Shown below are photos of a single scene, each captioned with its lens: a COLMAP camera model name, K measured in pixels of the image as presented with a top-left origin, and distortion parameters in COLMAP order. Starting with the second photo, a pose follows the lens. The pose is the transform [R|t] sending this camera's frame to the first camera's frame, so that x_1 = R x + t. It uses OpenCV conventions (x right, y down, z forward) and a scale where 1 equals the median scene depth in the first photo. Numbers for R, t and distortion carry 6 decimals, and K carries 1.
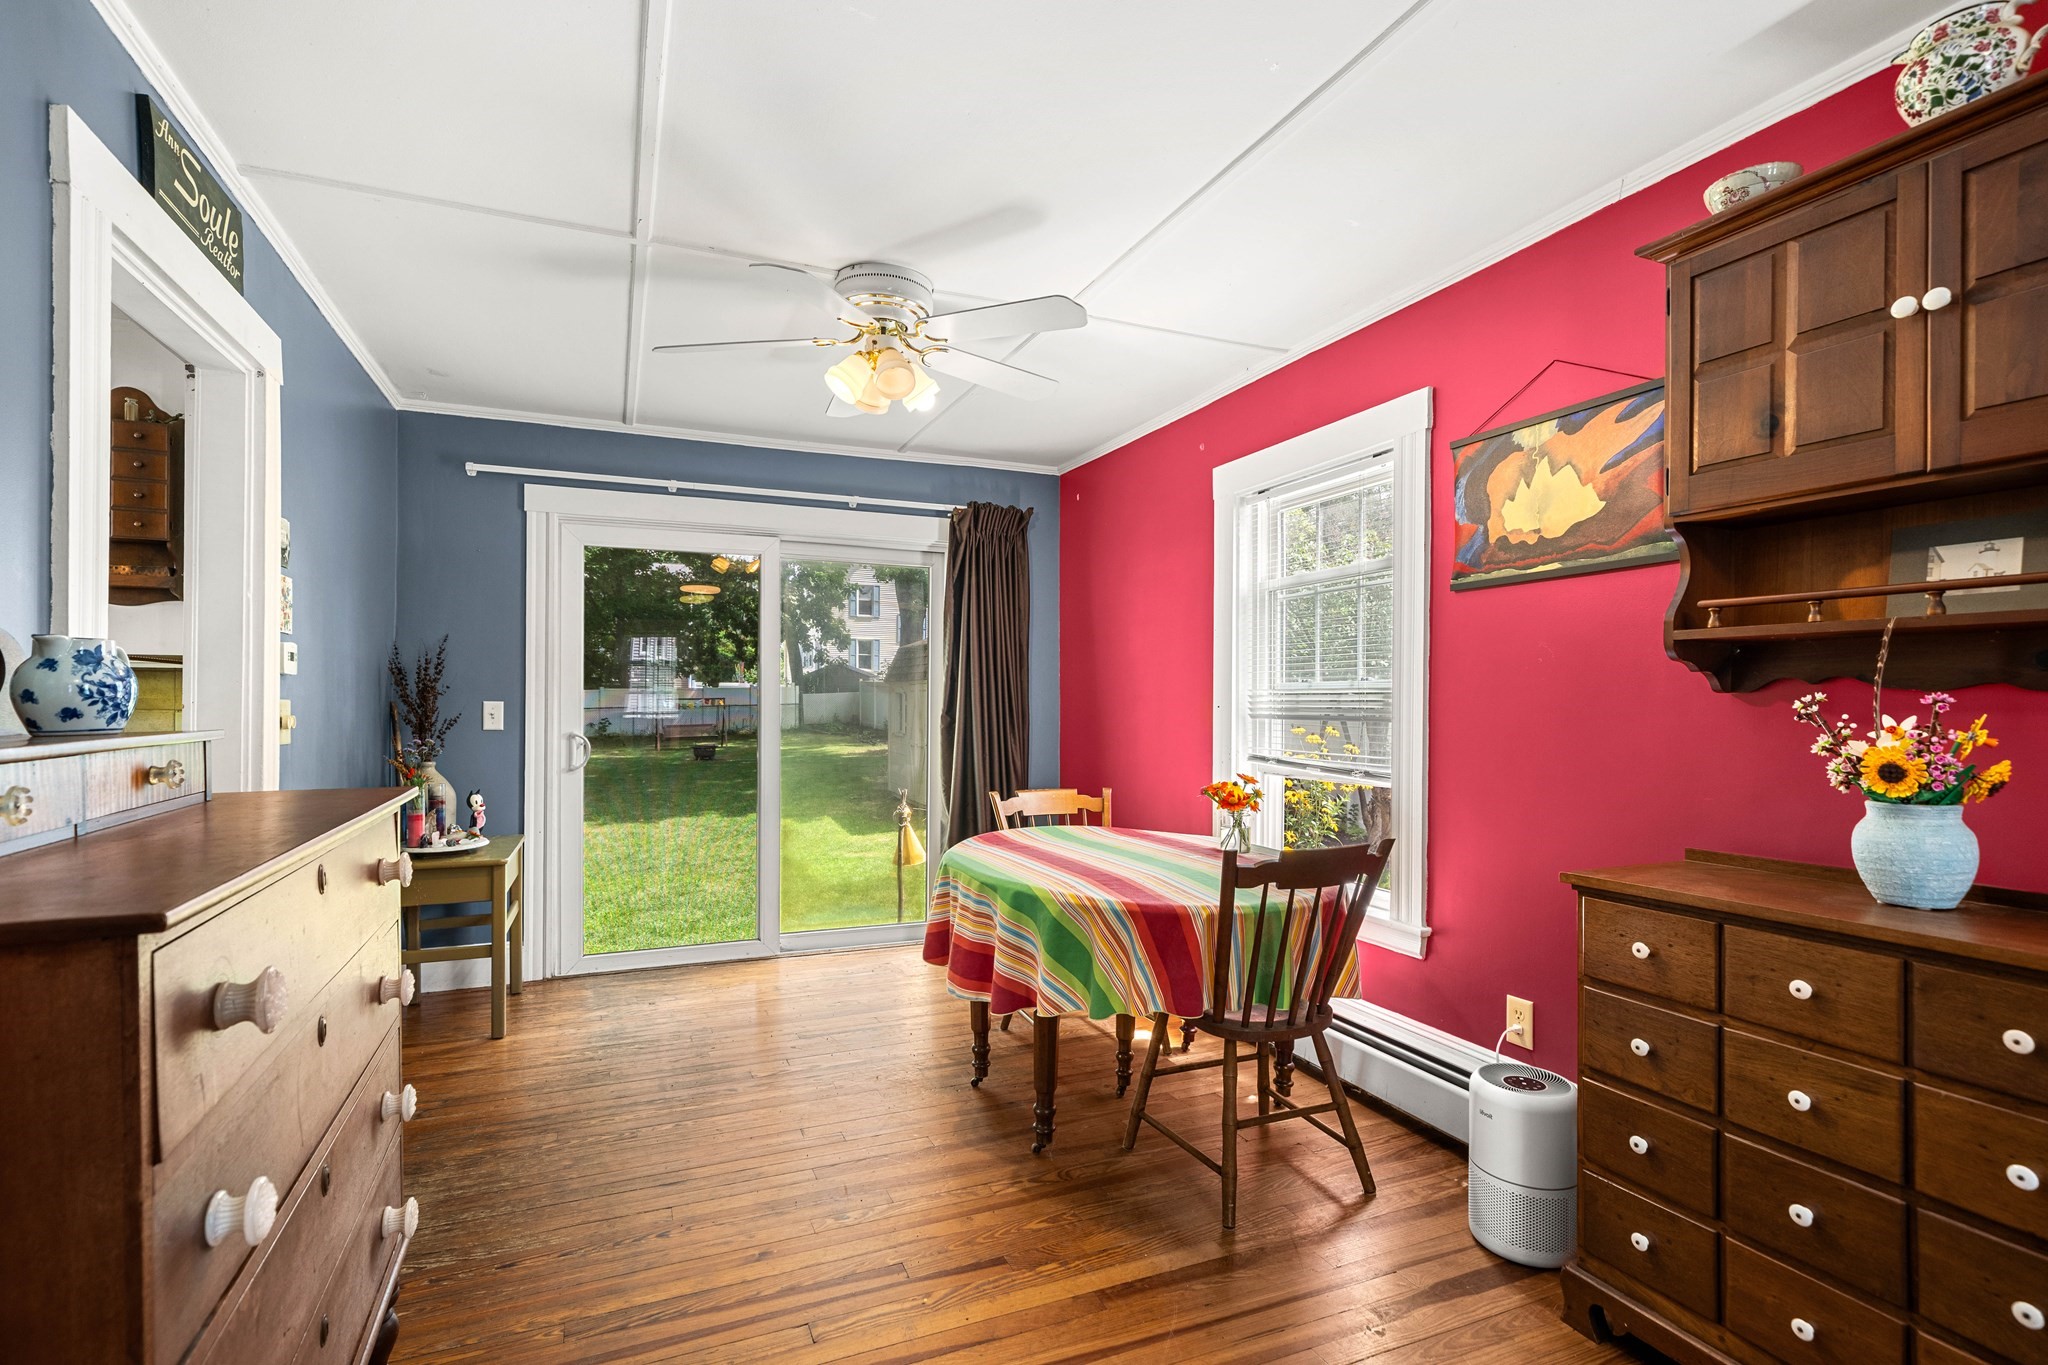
lens RADIAL K [[957.9, 0, 1016.5], [0, 957.9, 698.8], [0, 0, 1]] dist [-0.002929, -0.000856]
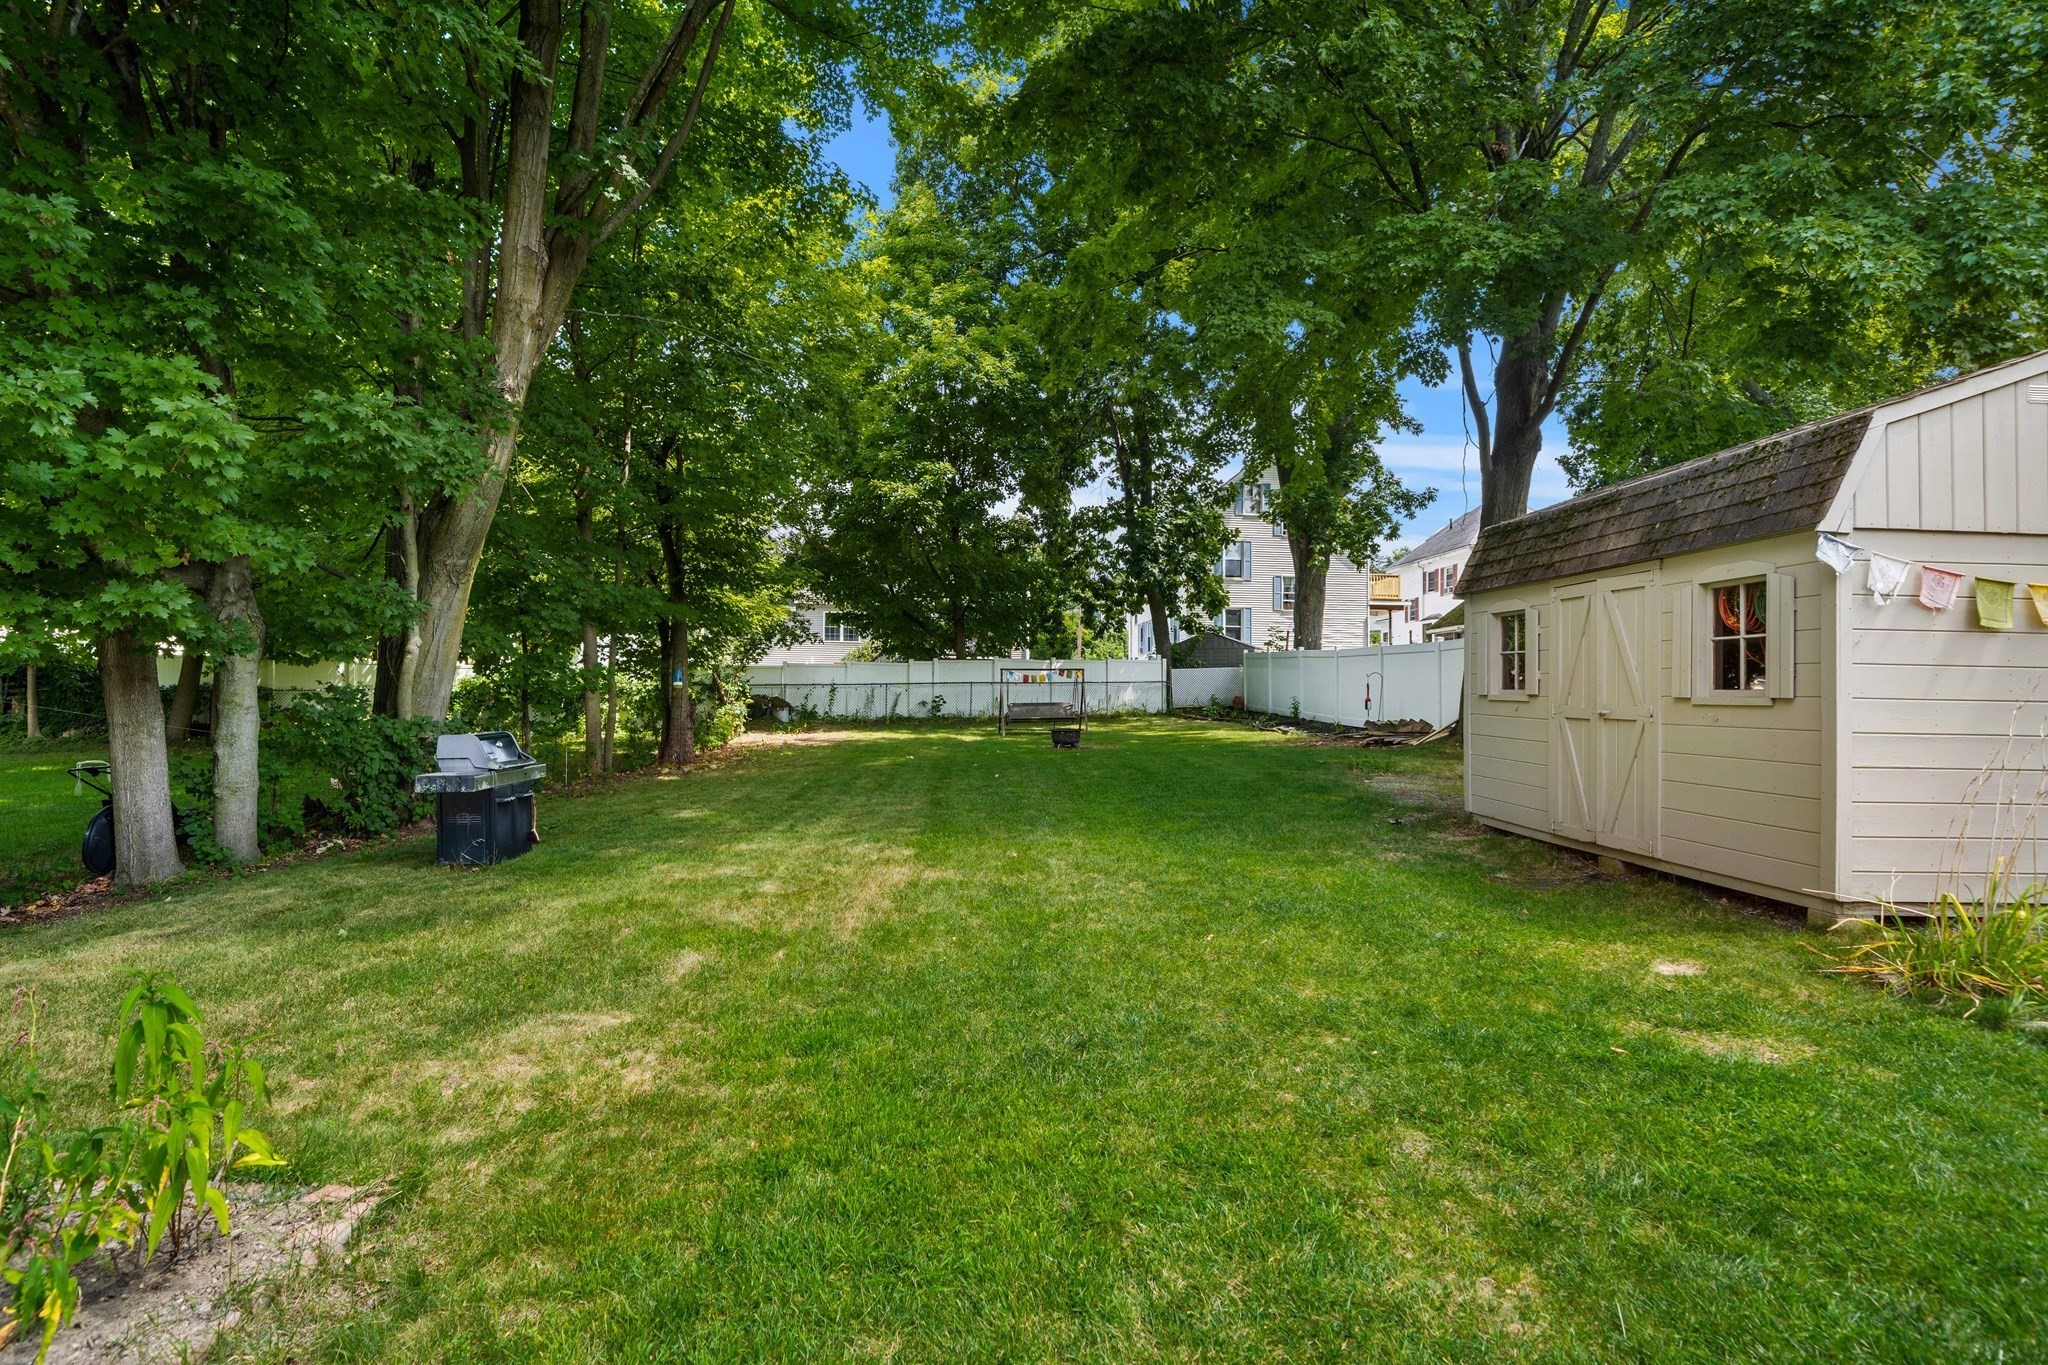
lens RADIAL K [[957.9, 0, 1004.8], [0, 957.9, 687.8], [0, 0, 1]] dist [-0.002929, -0.000856]
pose [[0.949060, 0.010613, -0.314917, -0.939831], [-0.011121, 0.999938, 0.000183, 0.102084], [0.314899, 0.003328, 0.949119, 1.899632]]
